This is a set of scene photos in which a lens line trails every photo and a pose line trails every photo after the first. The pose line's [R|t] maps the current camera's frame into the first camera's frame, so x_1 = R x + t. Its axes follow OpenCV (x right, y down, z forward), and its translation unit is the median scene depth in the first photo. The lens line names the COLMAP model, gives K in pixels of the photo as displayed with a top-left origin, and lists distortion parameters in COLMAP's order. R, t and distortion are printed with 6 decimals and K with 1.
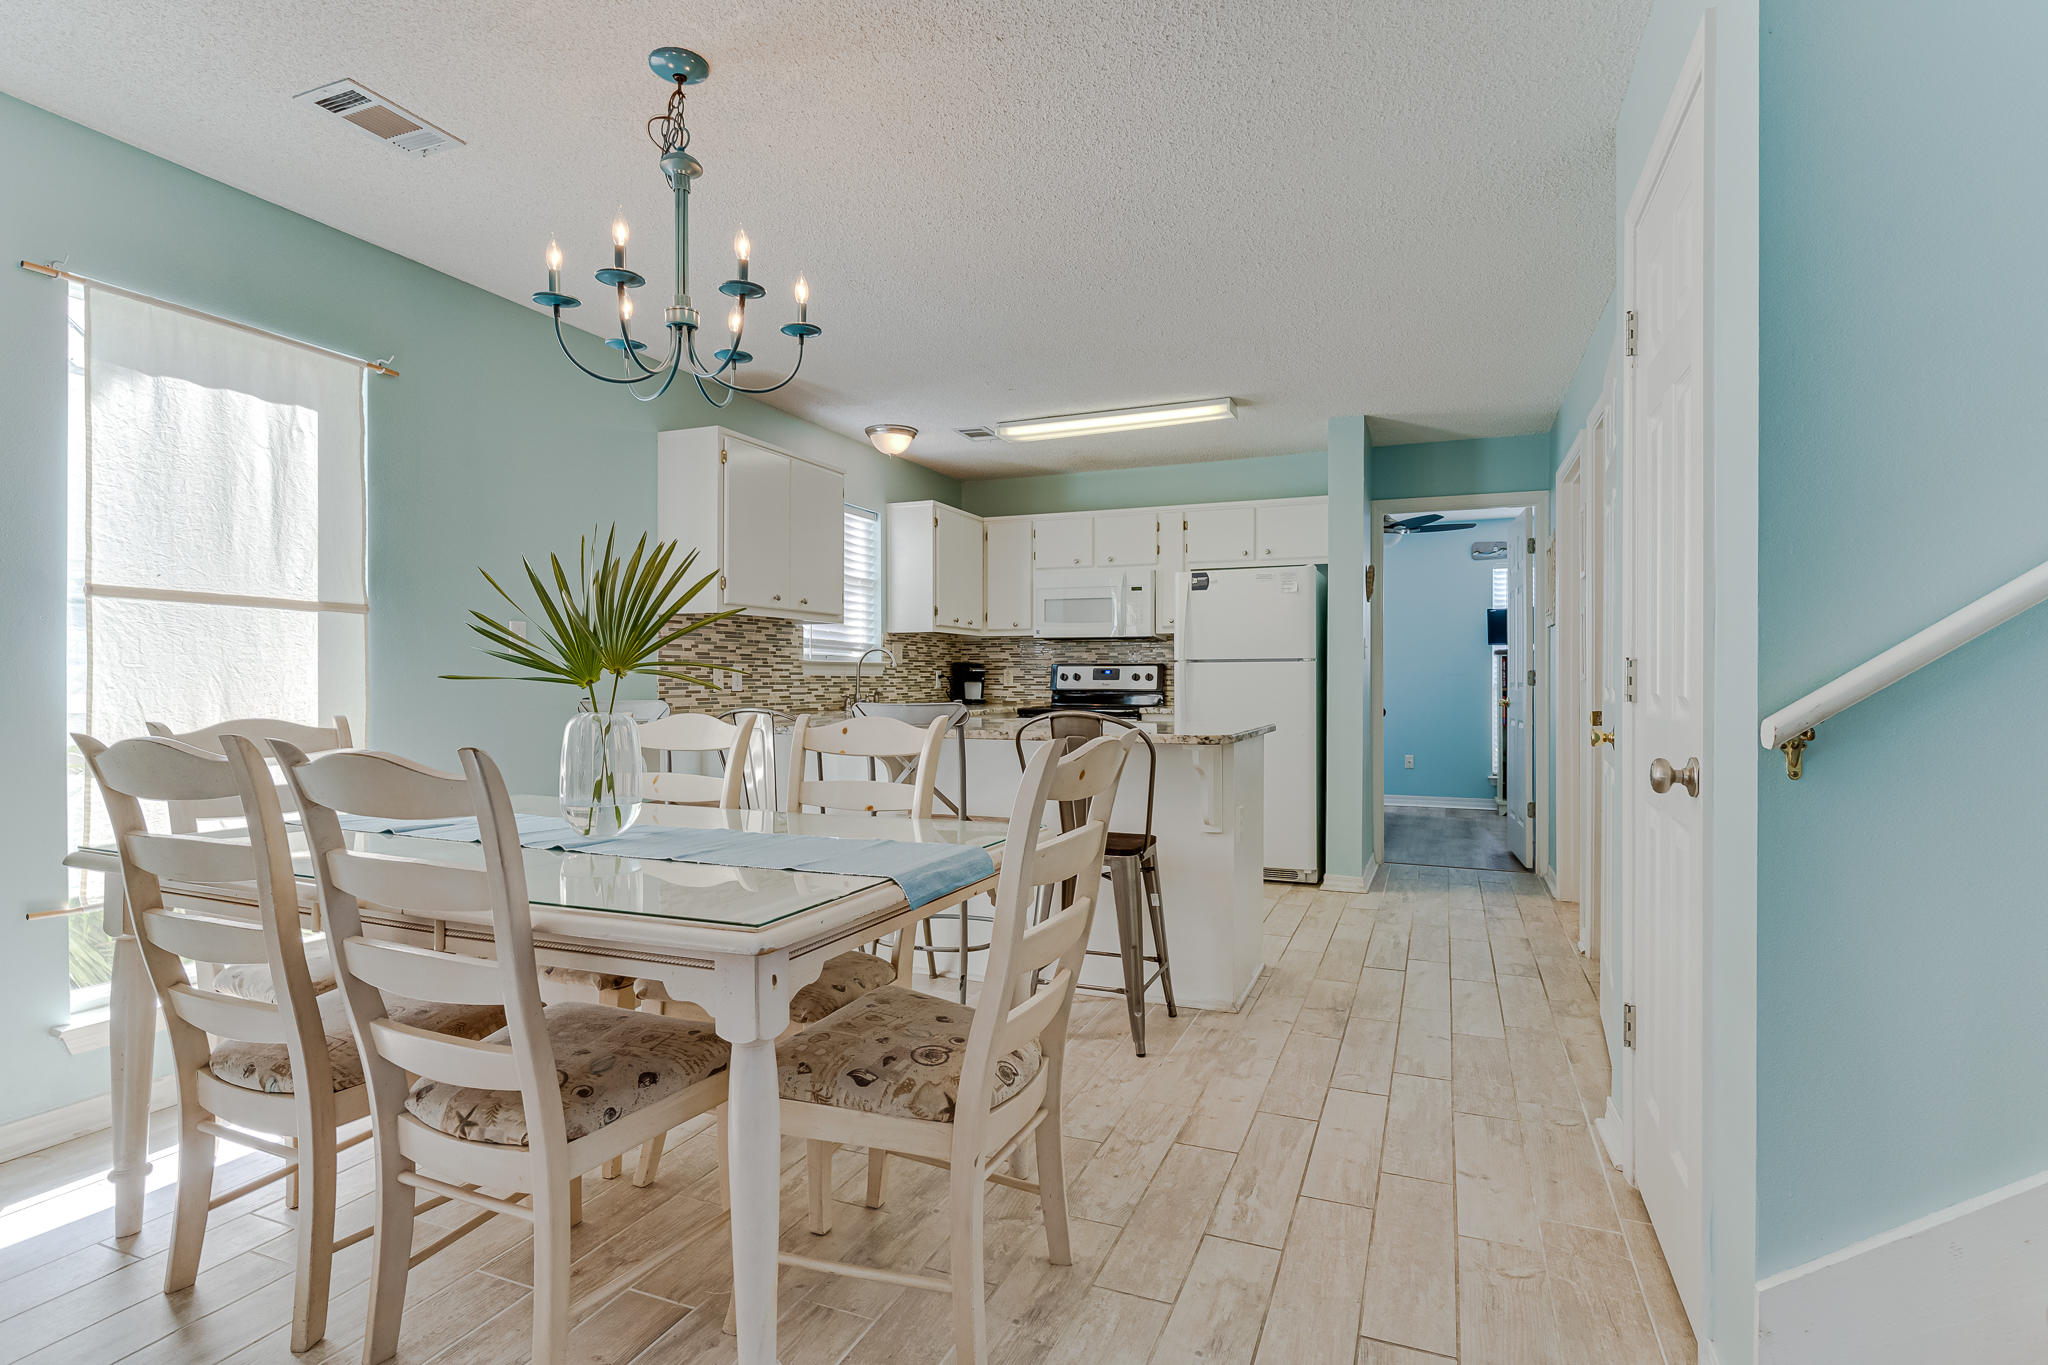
lens RADIAL K [[1014.8, 0, 1026.1], [0, 1014.8, 679.7], [0, 0, 1]] dist [-0.005914, -0.000274]
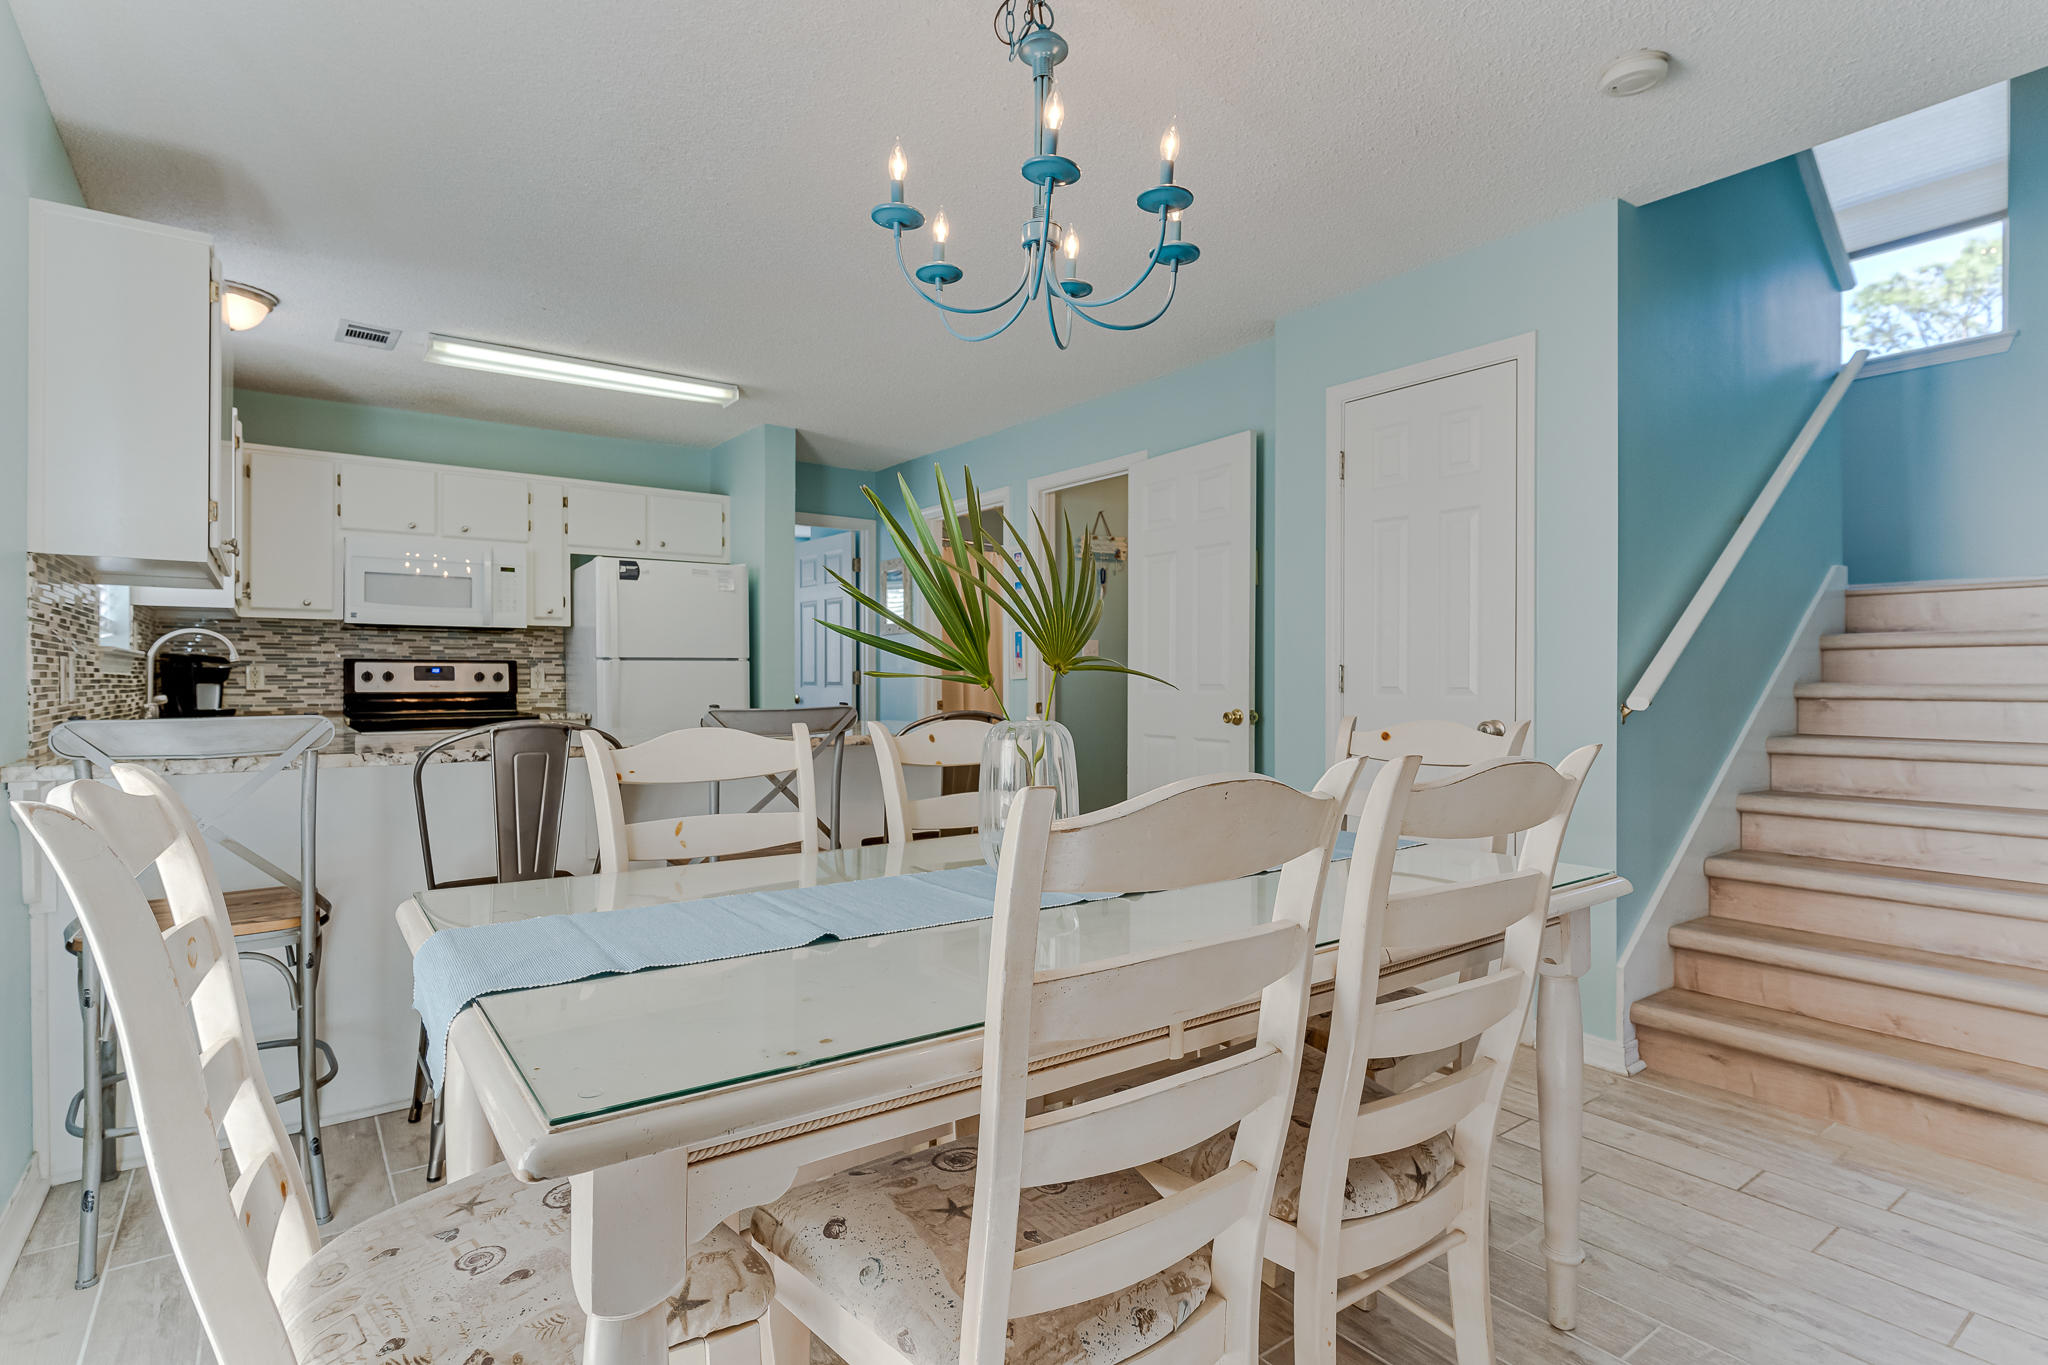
lens RADIAL K [[1014.8, 0, 1026.1], [0, 1014.8, 679.7], [0, 0, 1]] dist [-0.005914, -0.000274]
pose [[0.517094, -0.001164, 0.855928, -0.385888], [0.001972, 0.999998, 0.000168, 0.000455], [-0.855926, 0.001601, 0.517095, 0.216710]]
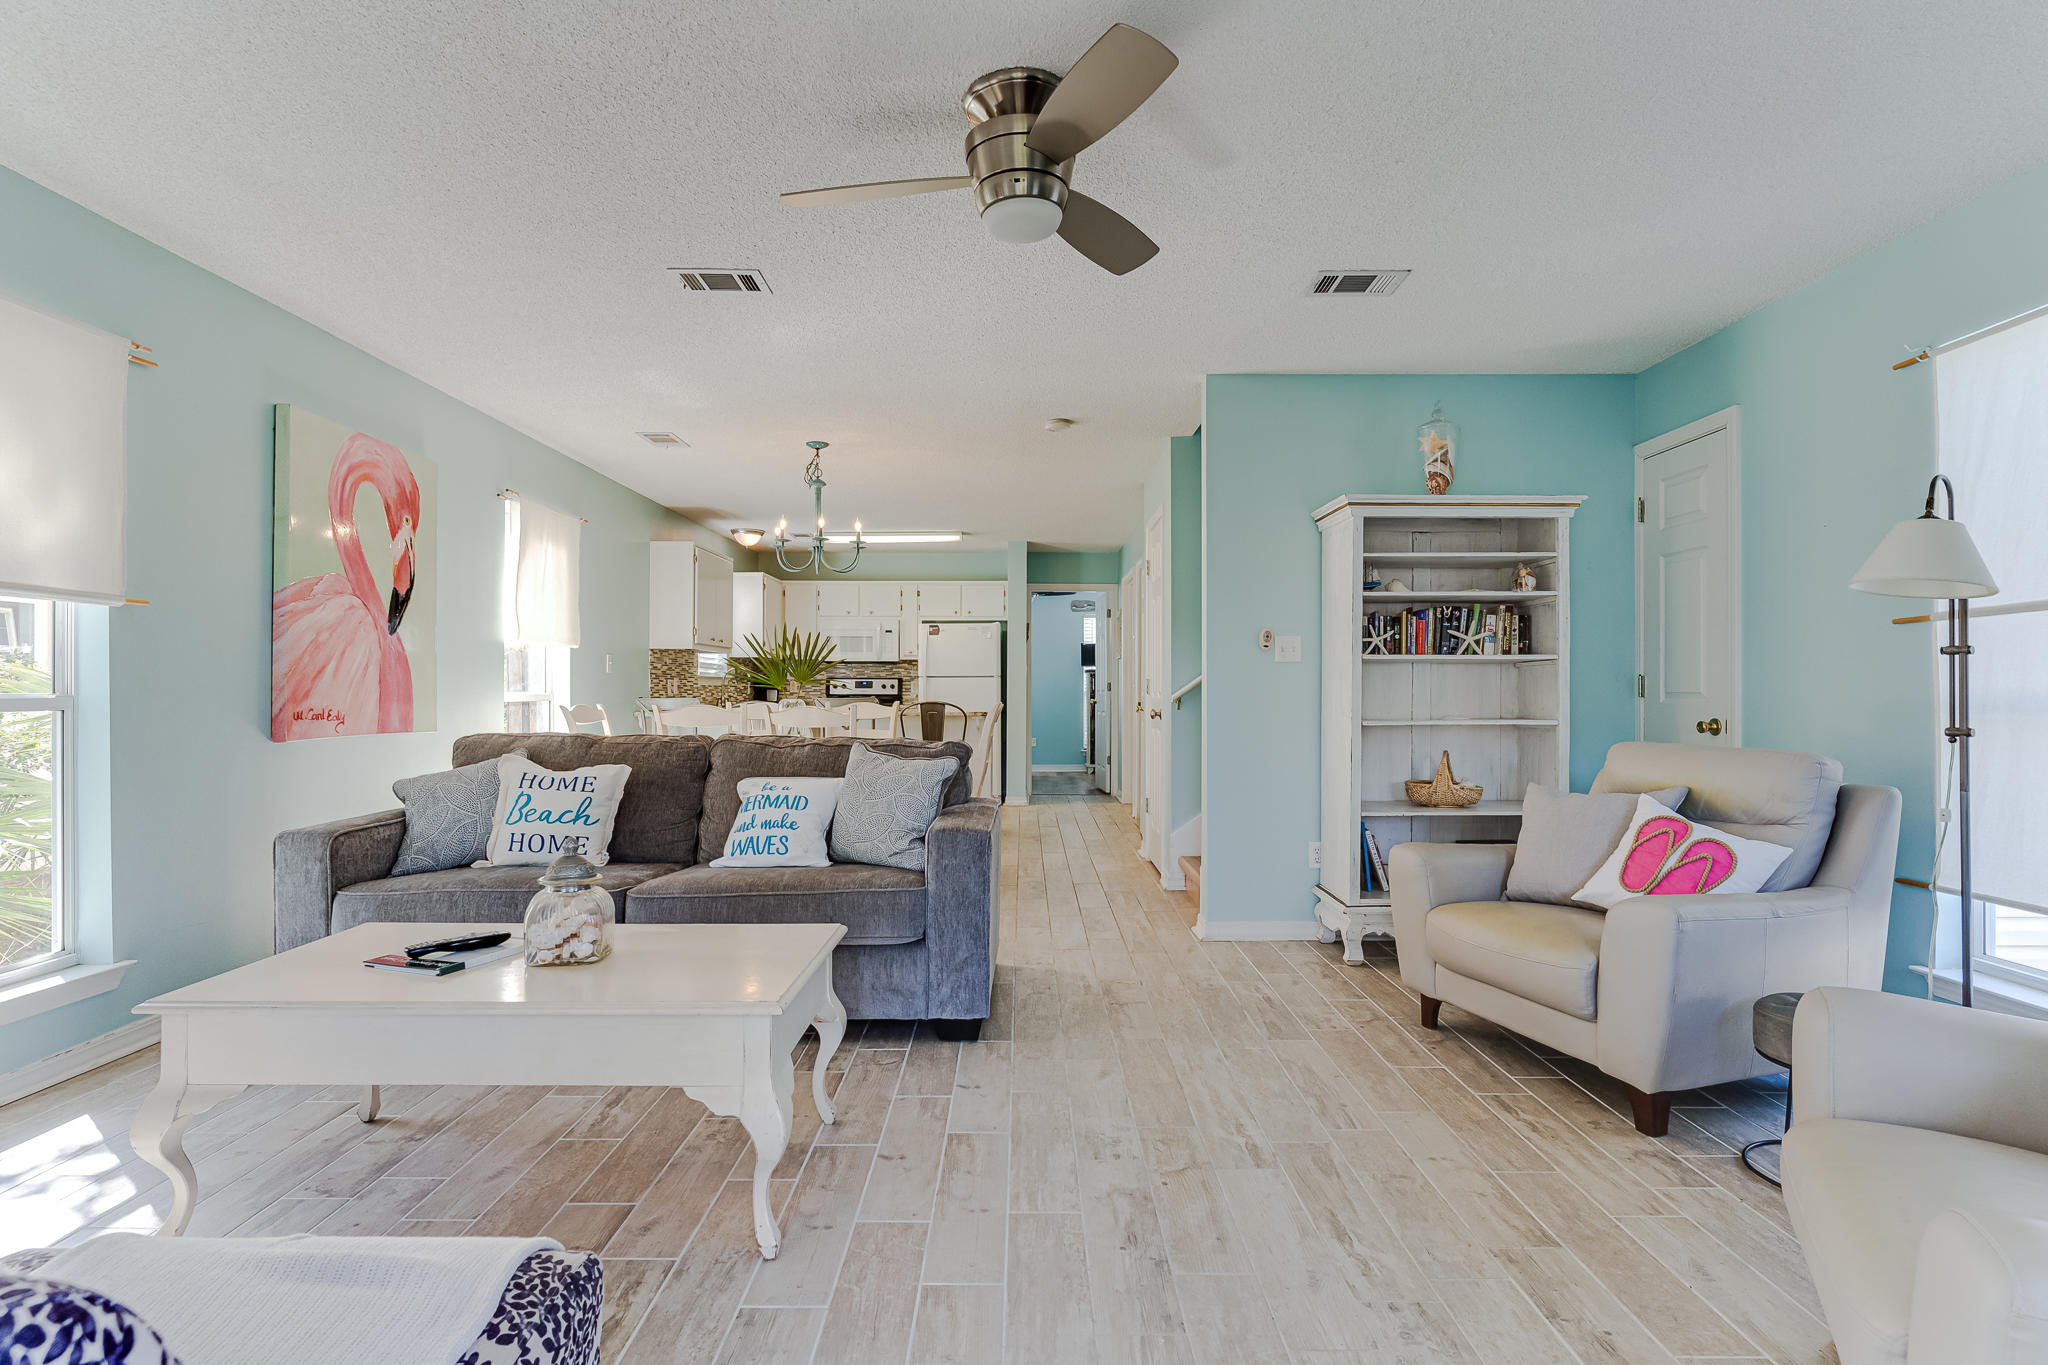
lens RADIAL K [[1014.8, 0, 1026.1], [0, 1014.8, 679.7], [0, 0, 1]] dist [-0.005914, -0.000274]
pose [[0.924033, 0.000362, 0.382312, -0.309831], [0.003942, 0.999937, -0.010476, 0.004644], [-0.382292, 0.011187, 0.923974, -0.577068]]
